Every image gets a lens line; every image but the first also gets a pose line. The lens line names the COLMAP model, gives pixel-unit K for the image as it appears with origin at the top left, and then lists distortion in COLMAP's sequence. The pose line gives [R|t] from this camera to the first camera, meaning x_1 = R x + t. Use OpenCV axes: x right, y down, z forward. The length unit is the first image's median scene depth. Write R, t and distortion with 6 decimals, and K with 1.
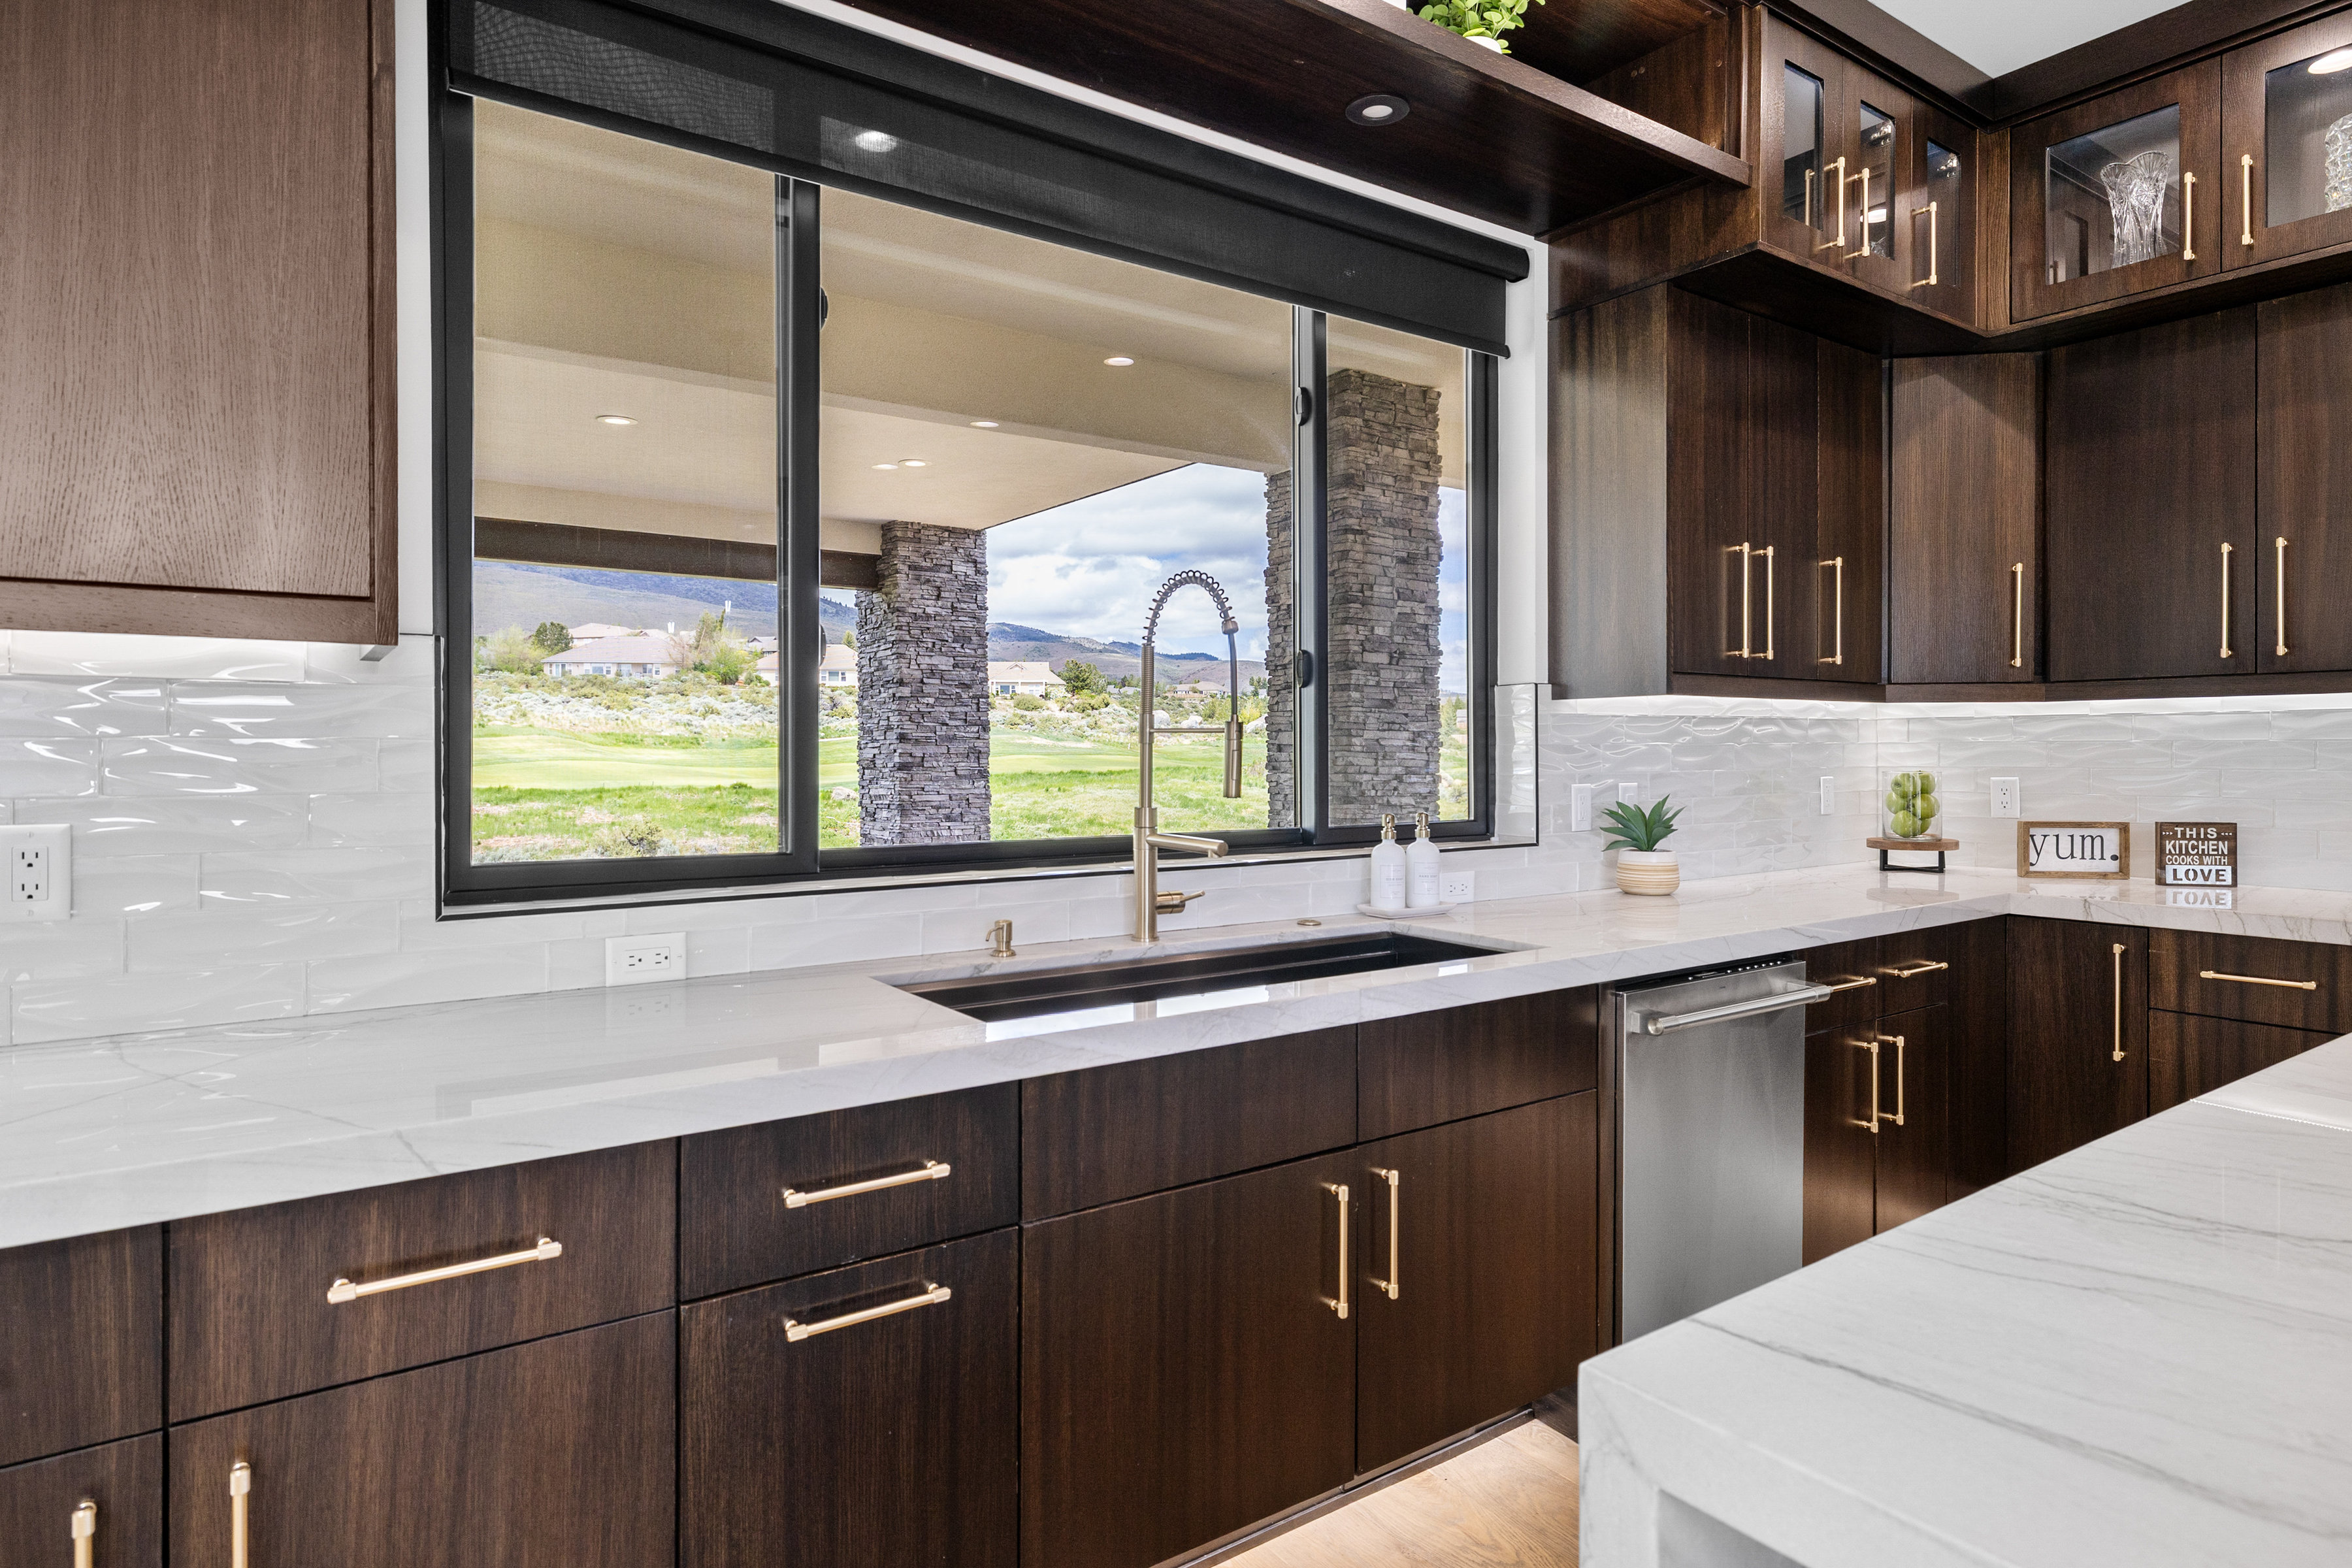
lens RADIAL K [[1291.7, 0, 1166.8], [0, 1291.7, 750.3], [0, 0, 1]] dist [0.000205, 0.000371]
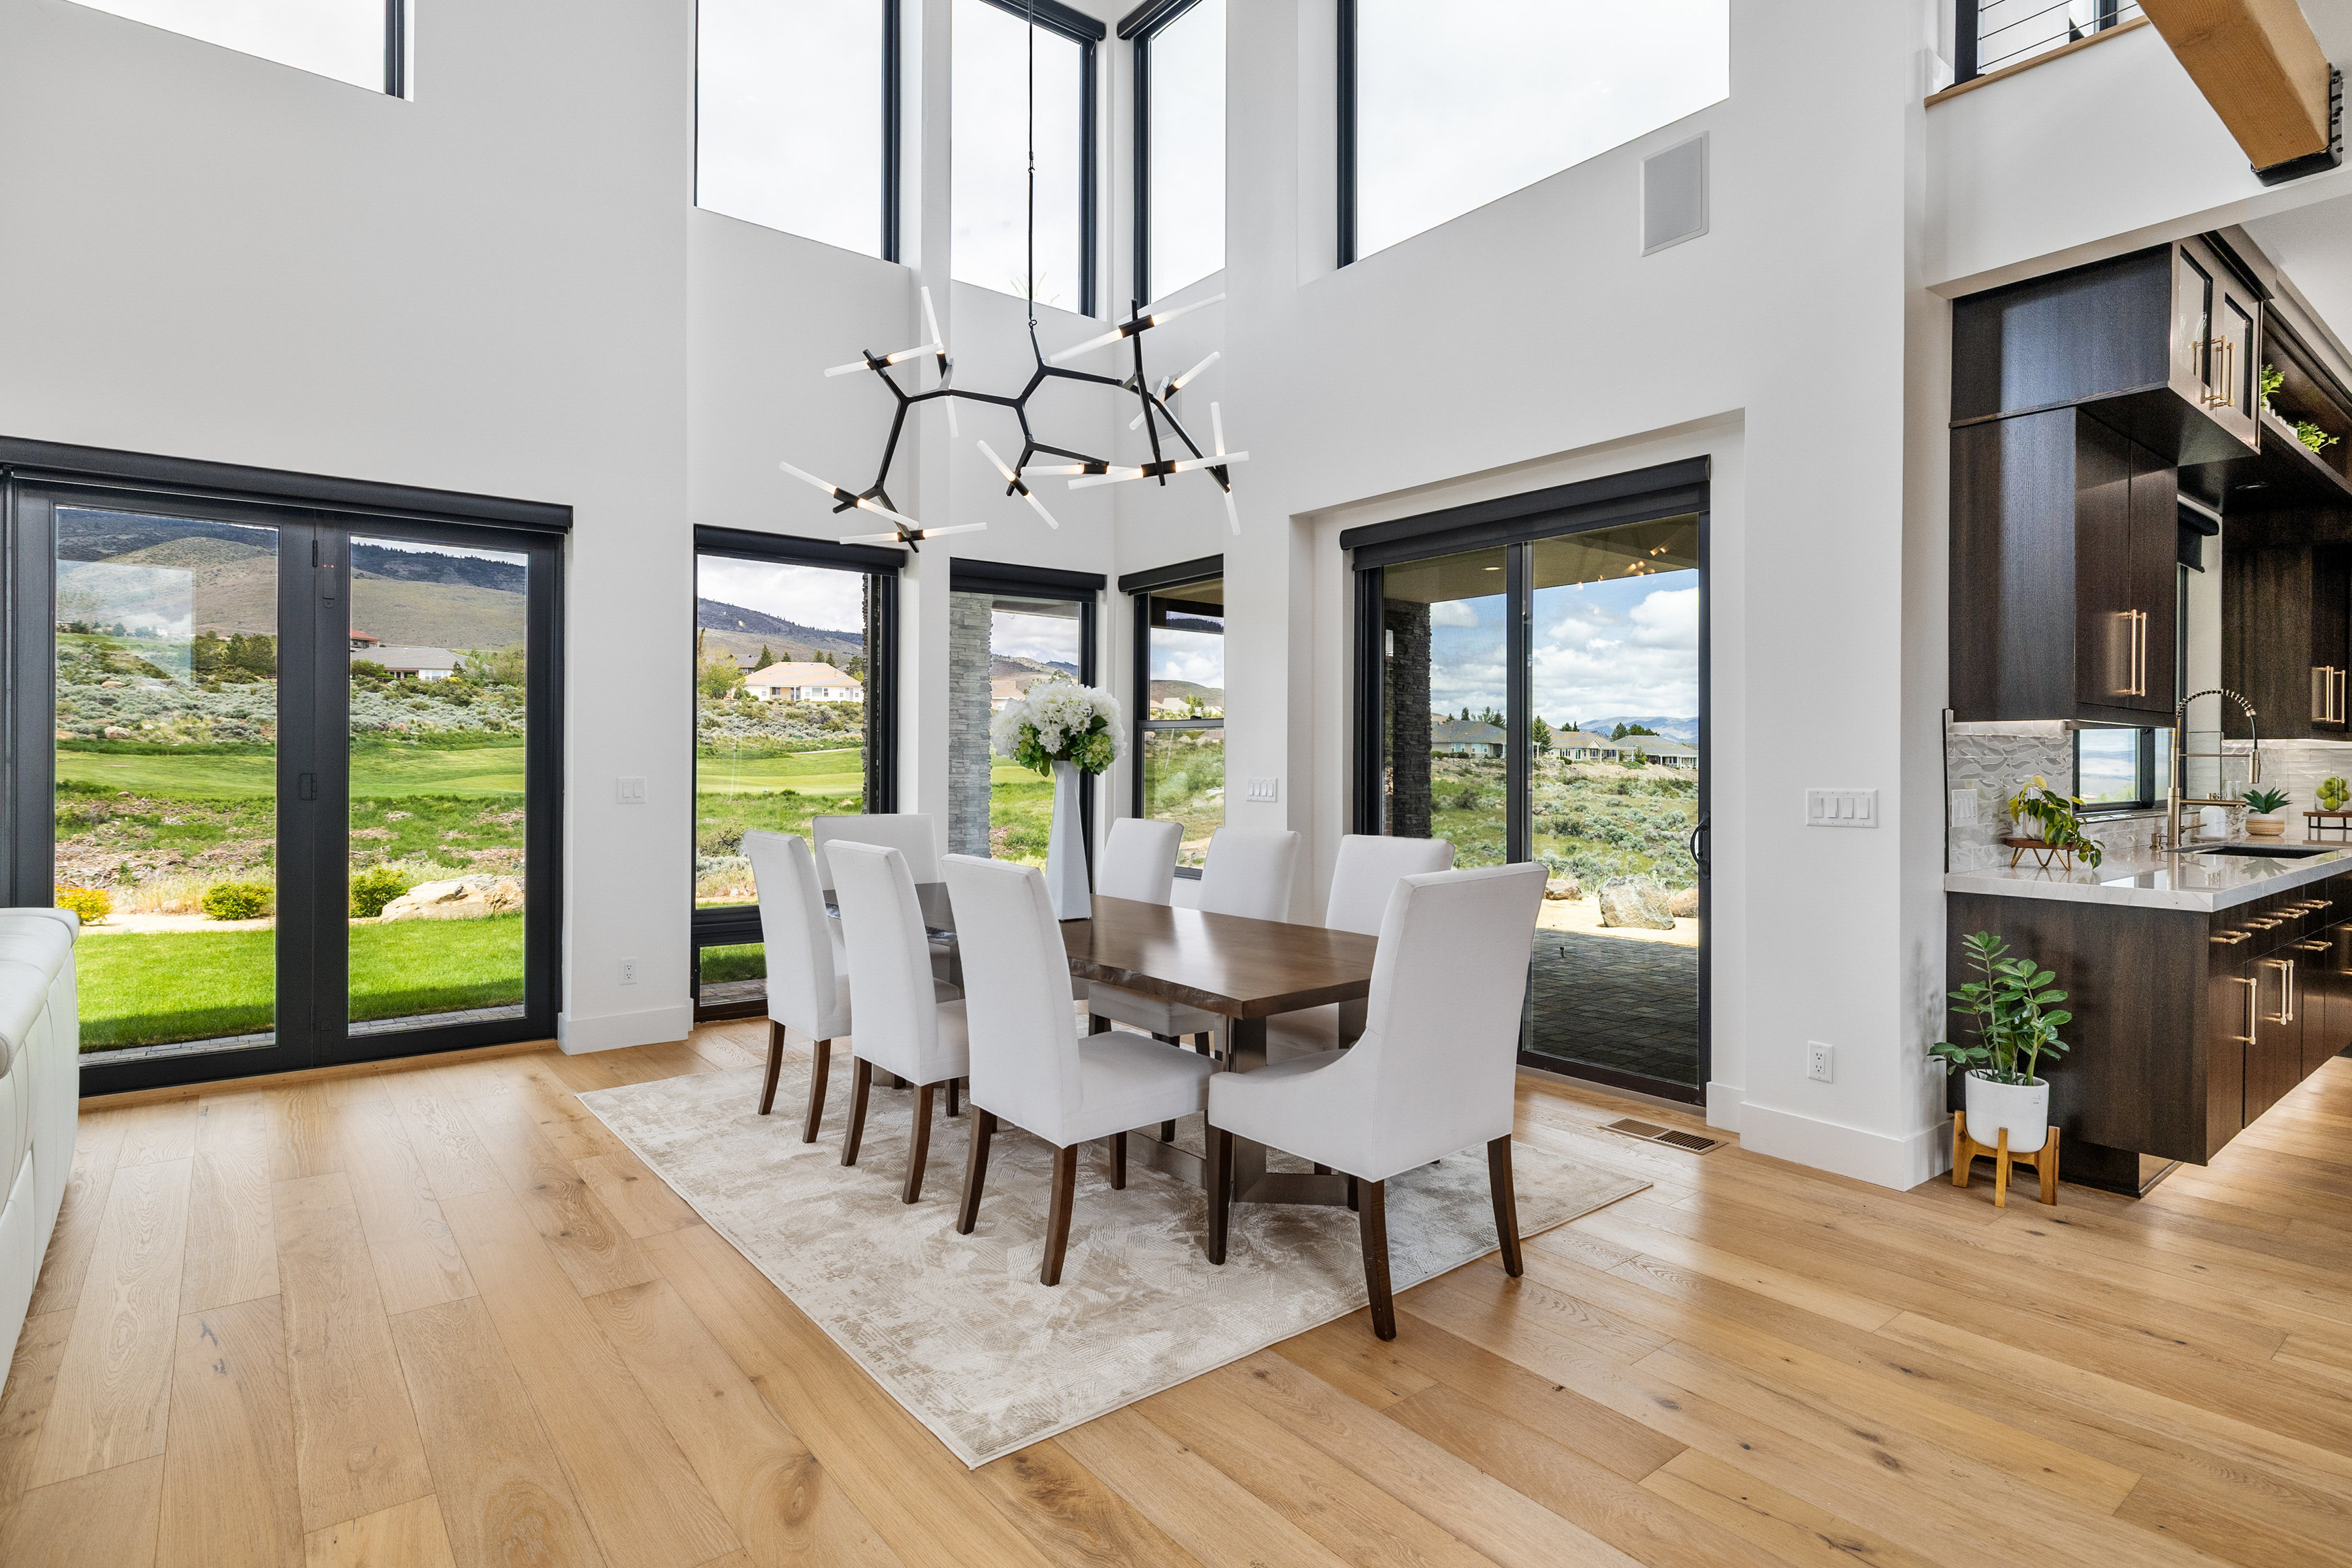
lens RADIAL K [[1193.8, 0, 1173.7], [0, 1193.8, 763.8], [0, 0, 1]] dist [0.001740, 0.000185]
pose [[0.998433, 0.005092, 0.055735, -0.489177], [-0.005141, 0.999987, 0.000732, 0.001867], [-0.055730, -0.001017, 0.998445, -0.266829]]
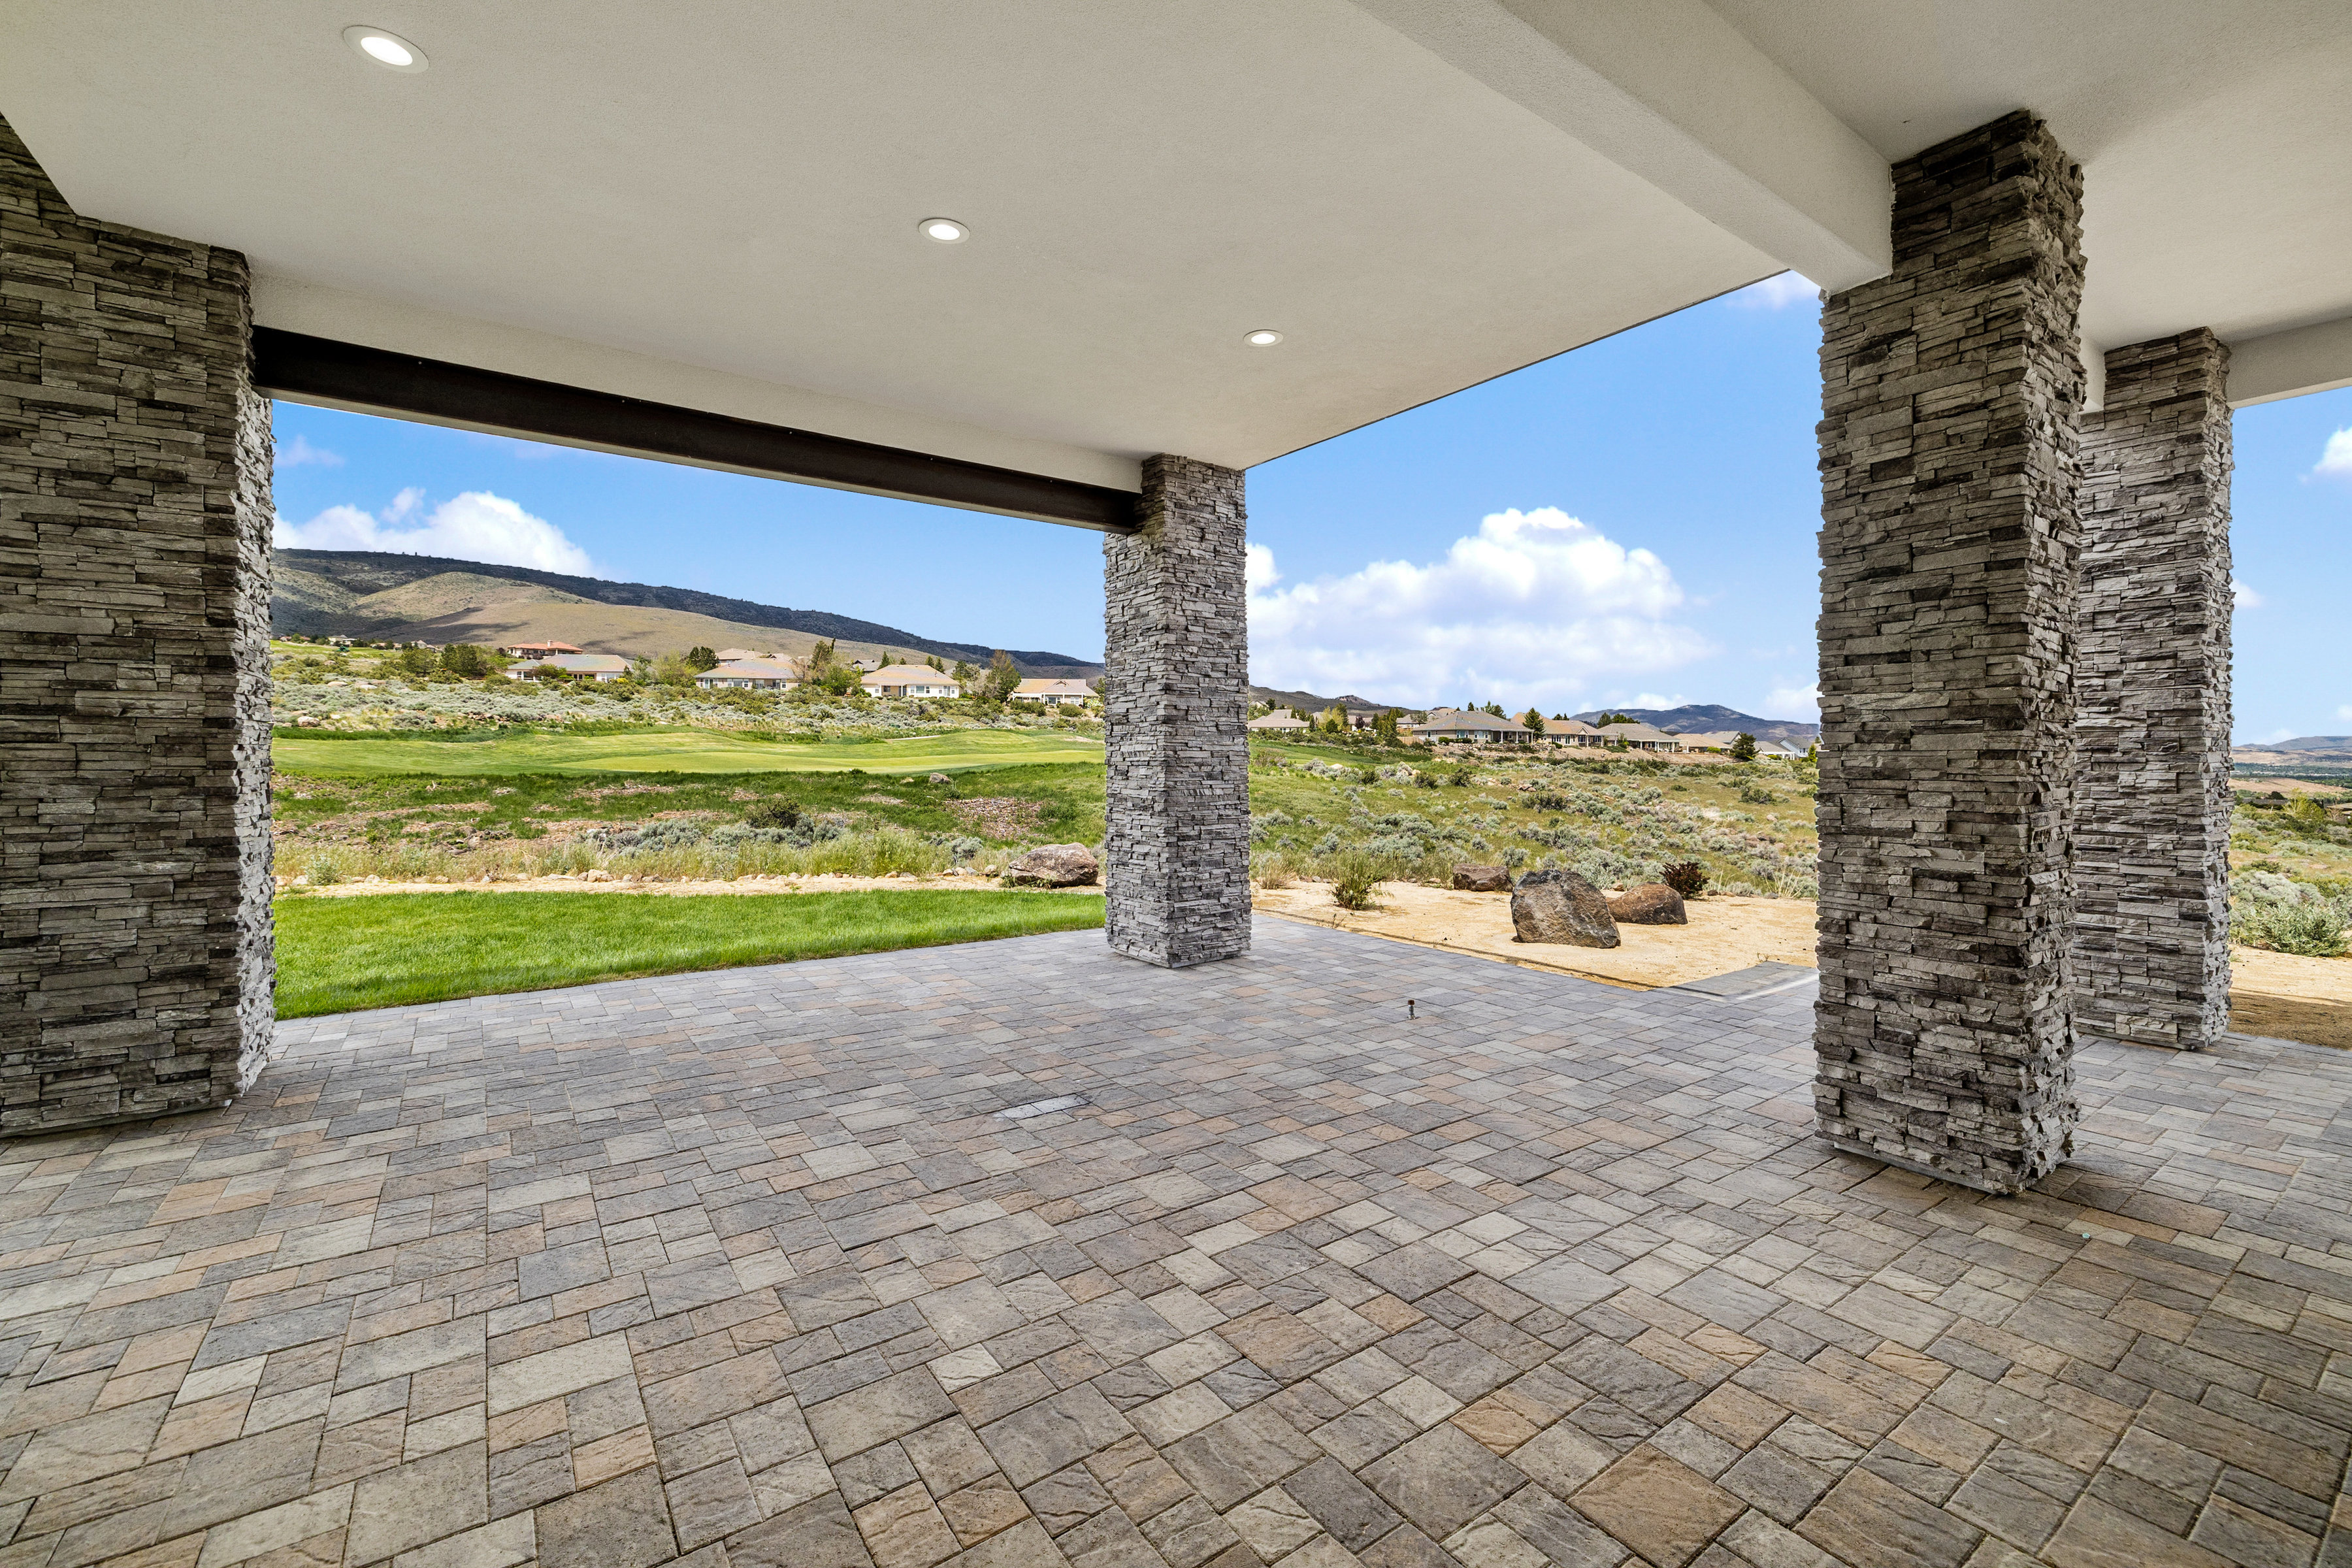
lens RADIAL K [[990.9, 0, 1171.6], [0, 990.9, 745.1], [0, 0, 1]] dist [0.000750, 0.000002]
pose [[0.999995, 0.003148, 0.000059, -0.194265], [-0.003148, 0.999989, -0.003555, 0.032194], [-0.000070, 0.003555, 0.999994, 0.279105]]
